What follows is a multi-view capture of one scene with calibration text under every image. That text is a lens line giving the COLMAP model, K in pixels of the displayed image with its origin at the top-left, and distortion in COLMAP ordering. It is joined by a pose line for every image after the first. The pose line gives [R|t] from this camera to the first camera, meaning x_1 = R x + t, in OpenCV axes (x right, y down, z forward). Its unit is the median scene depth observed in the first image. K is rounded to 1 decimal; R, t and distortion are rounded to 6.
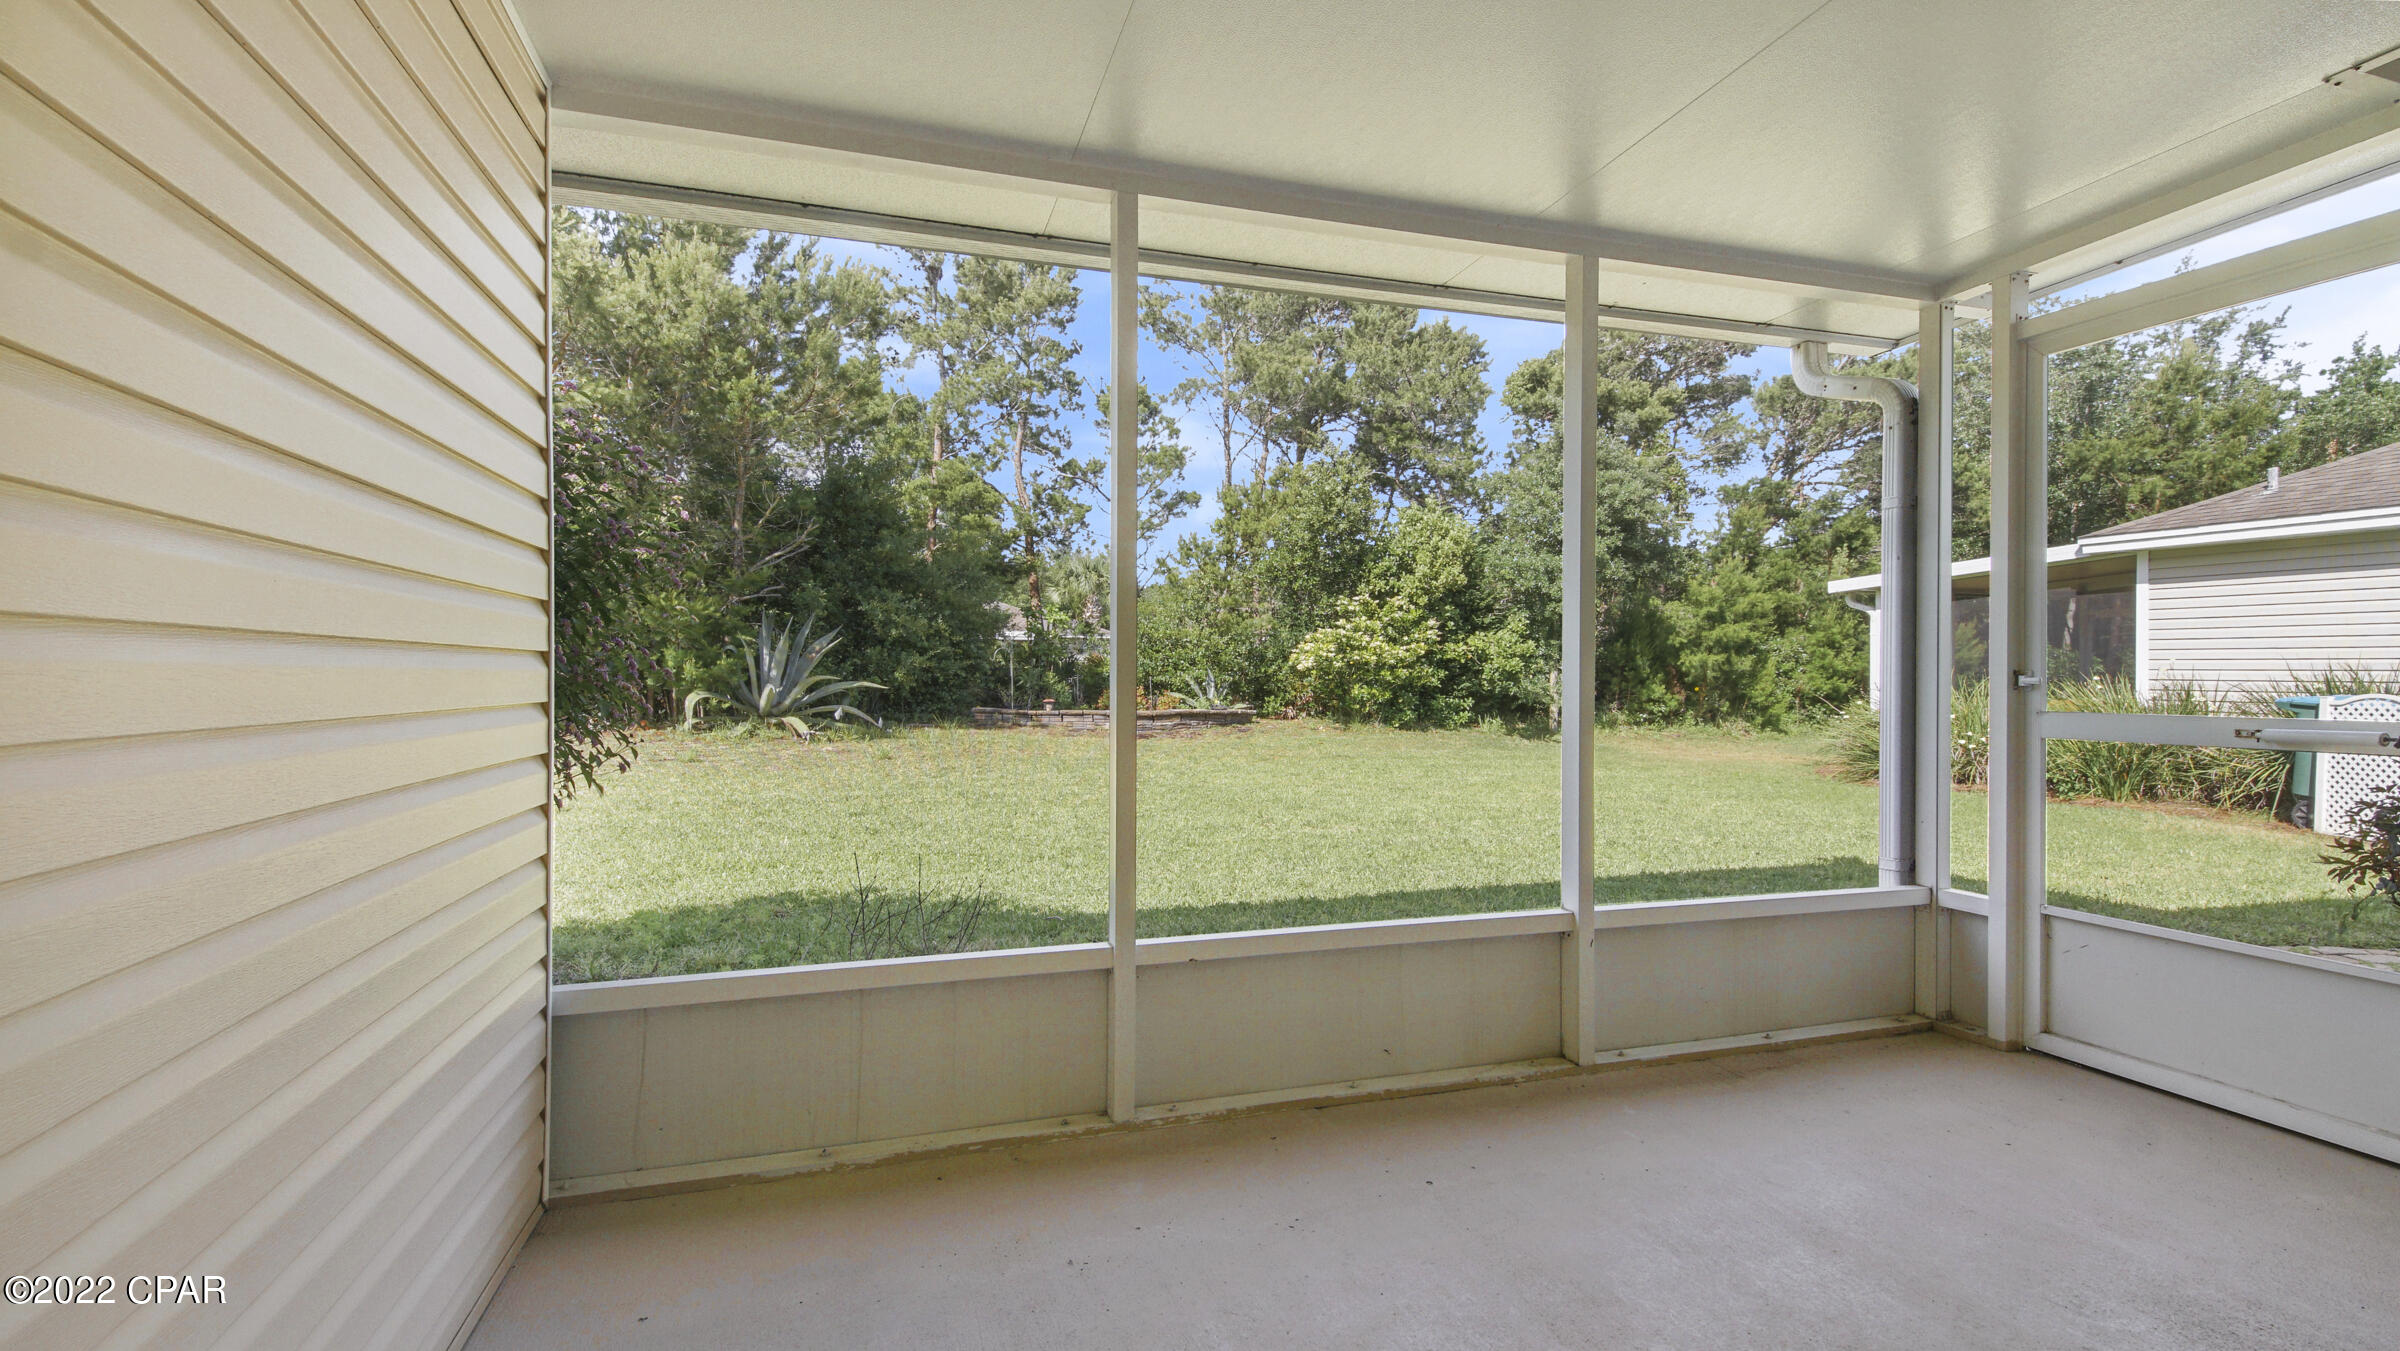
lens RADIAL K [[1050.6, 0, 1199.6], [0, 1050.6, 690.4], [0, 0, 1]] dist [0.028028, -0.013922]
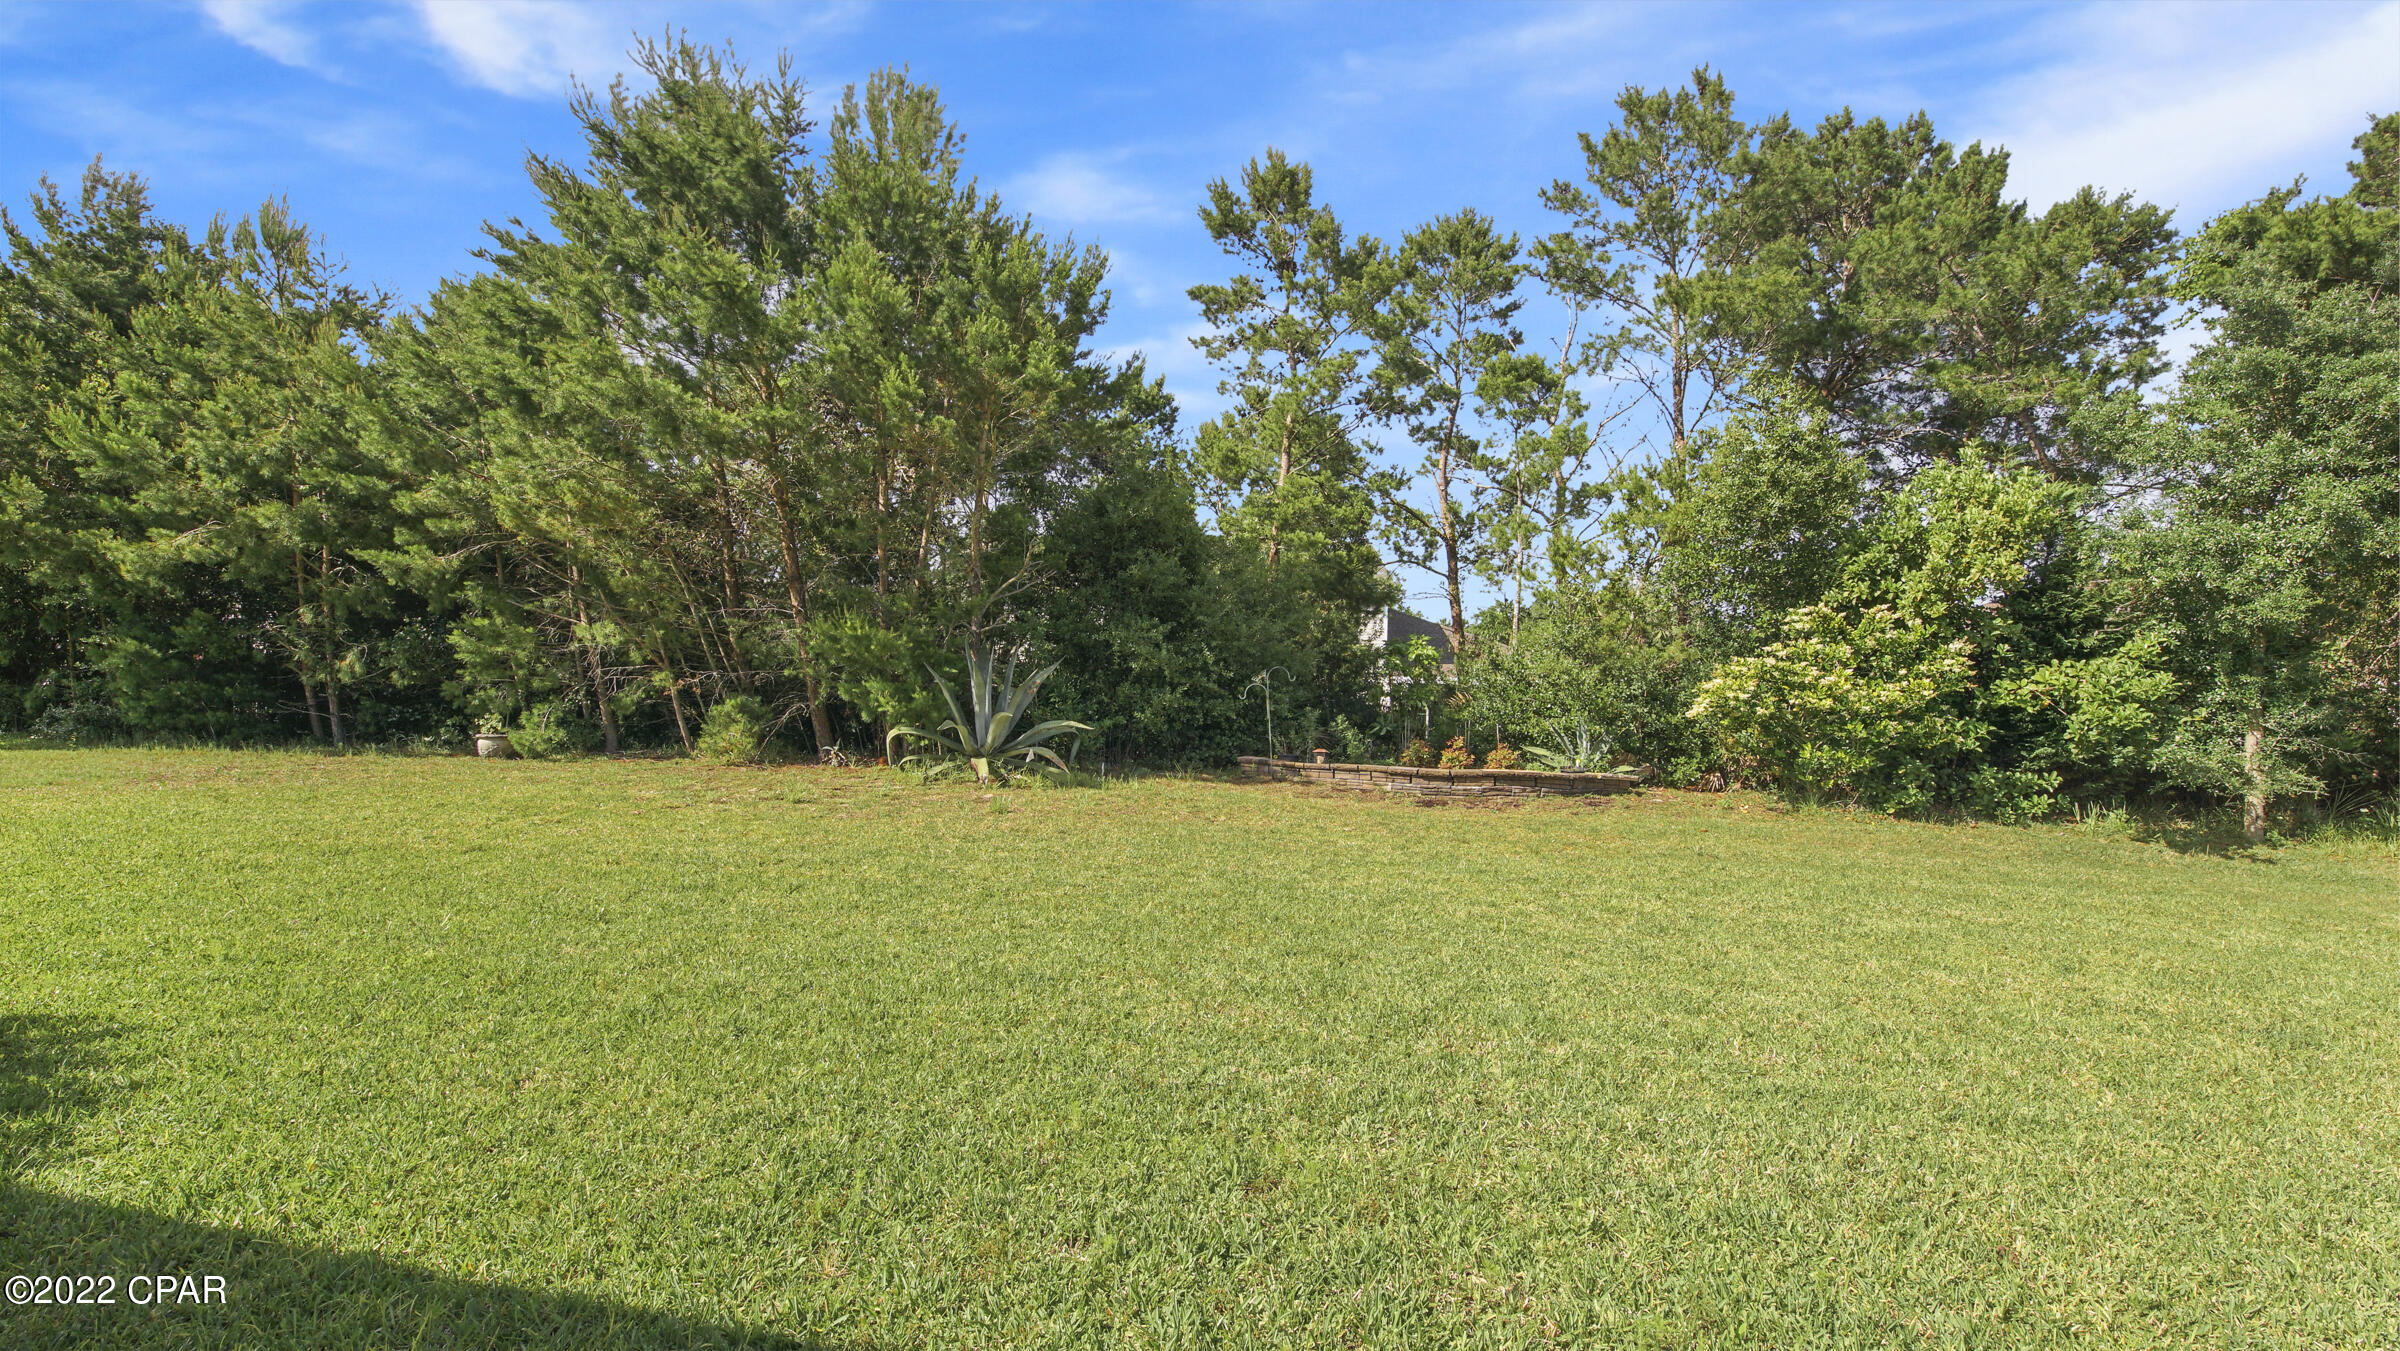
lens RADIAL K [[1050.6, 0, 1199.6], [0, 1050.6, 690.4], [0, 0, 1]] dist [0.028028, -0.013922]
pose [[0.846138, 0.002087, -0.532959, 0.176597], [-0.029524, 0.998640, -0.042963, 0.000806], [0.532145, 0.052088, 0.845049, 0.244210]]
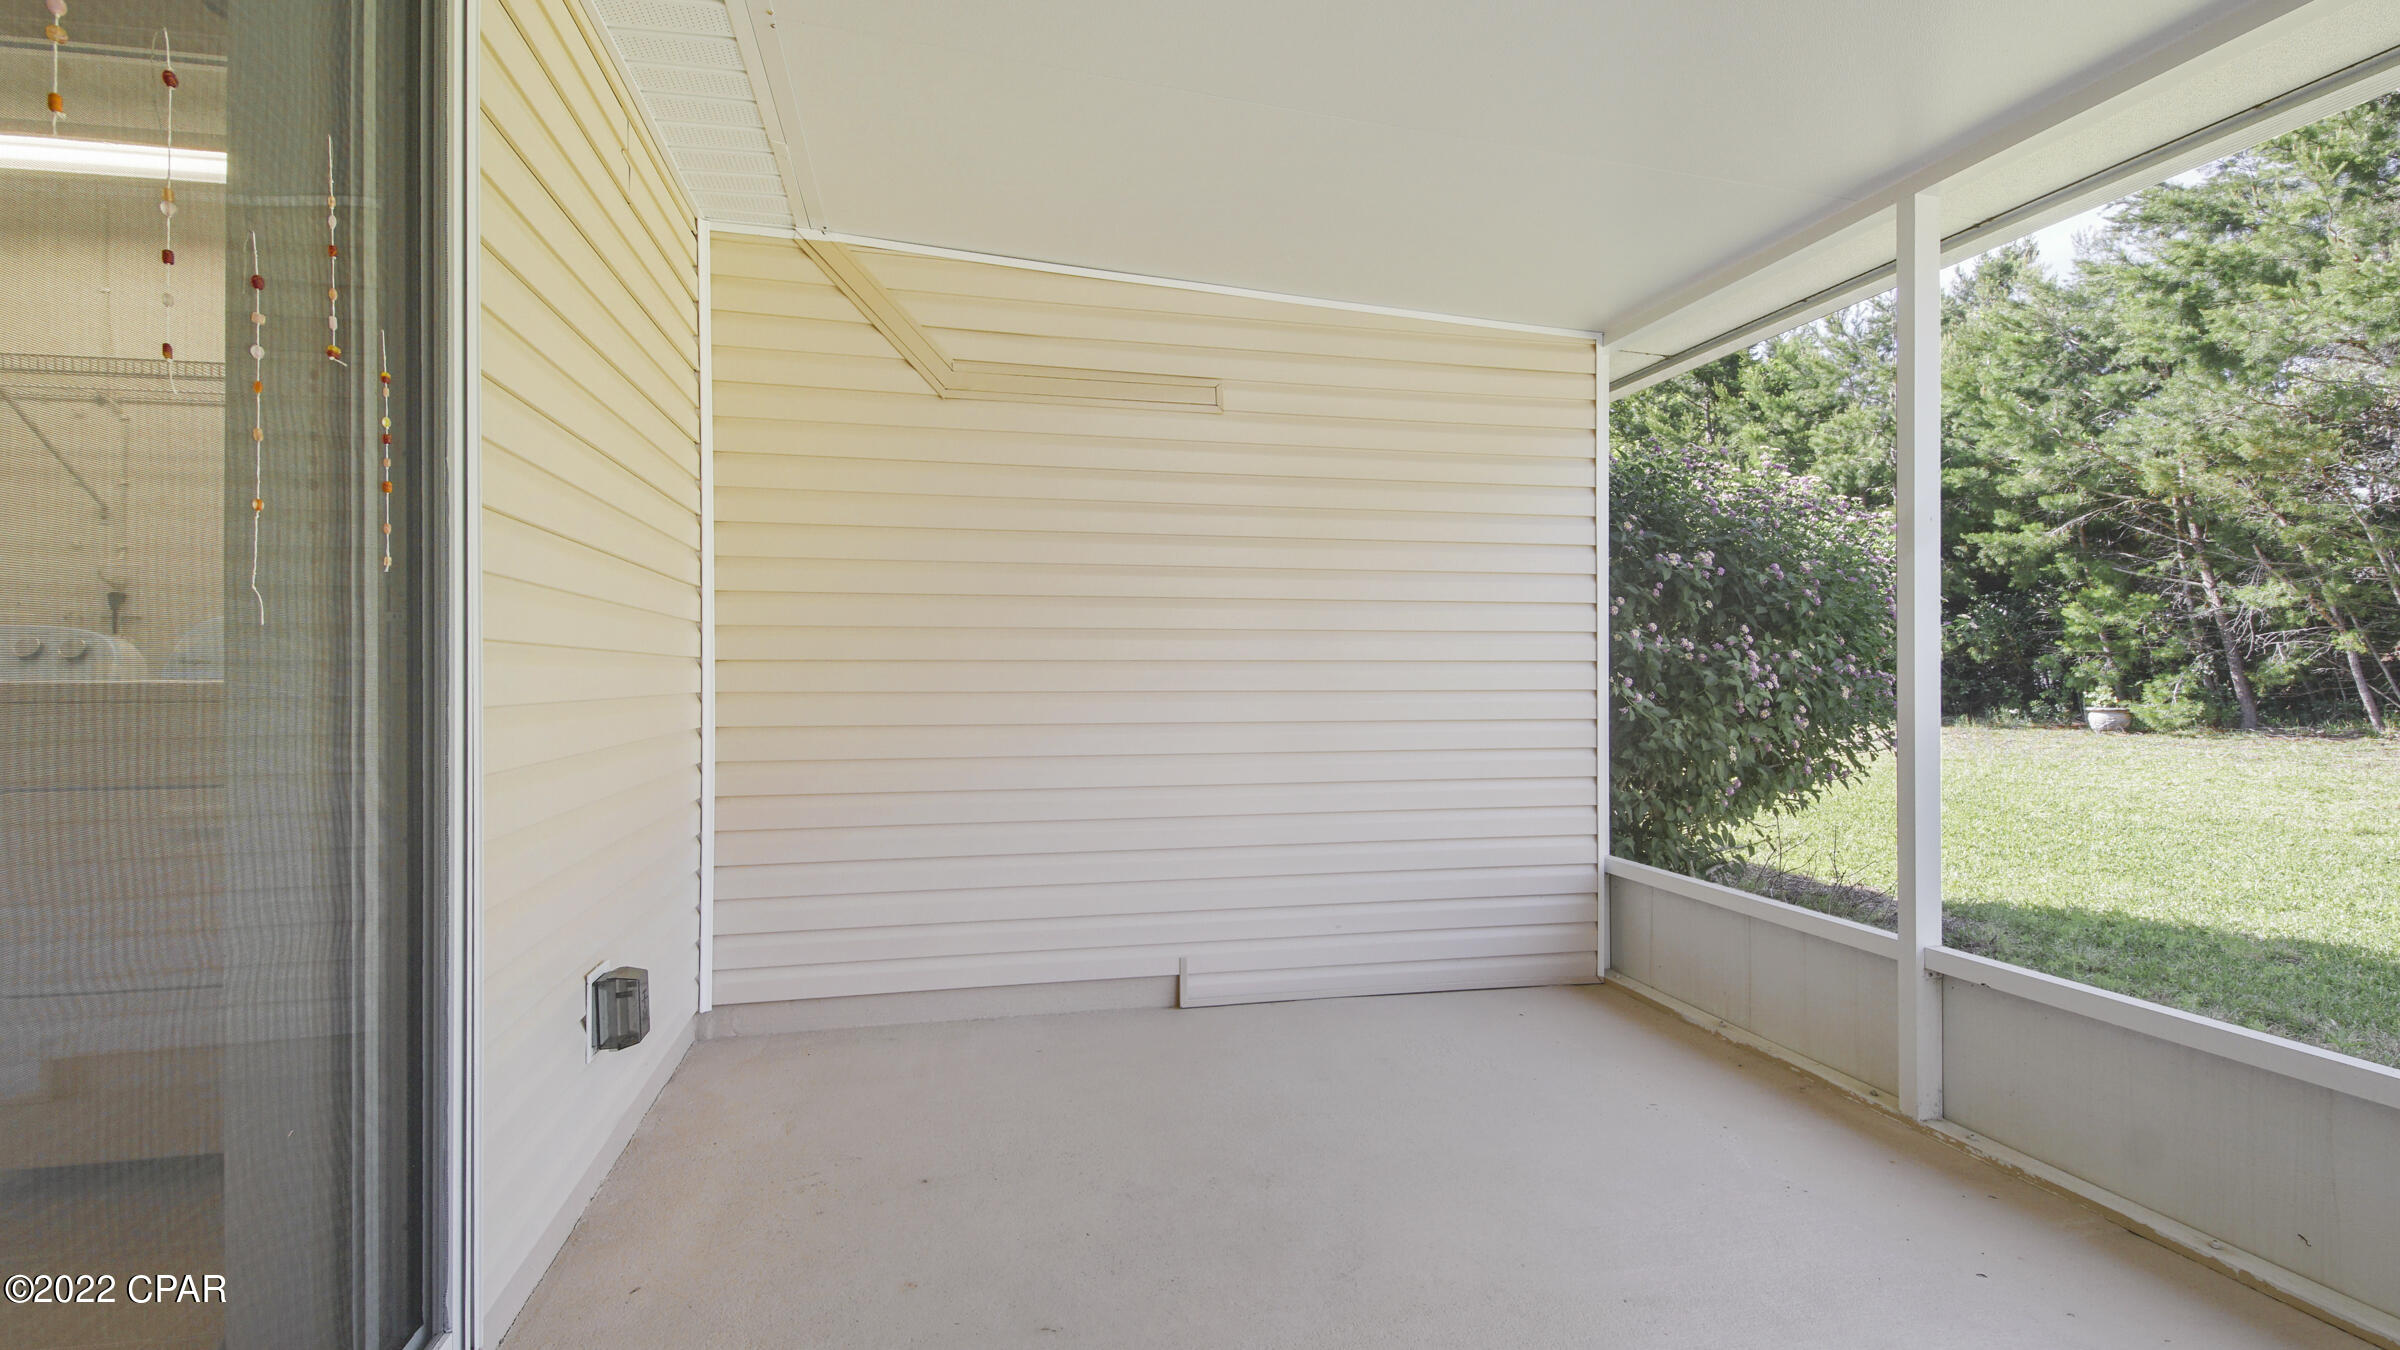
lens RADIAL K [[1050.6, 0, 1199.6], [0, 1050.6, 689.9], [0, 0, 1]] dist [0.028028, -0.013922]
pose [[-0.055037, 0.015349, -0.998366, 0.126069], [-0.013836, 0.999774, 0.016133, -0.000835], [0.998388, 0.014701, -0.054812, 0.048059]]
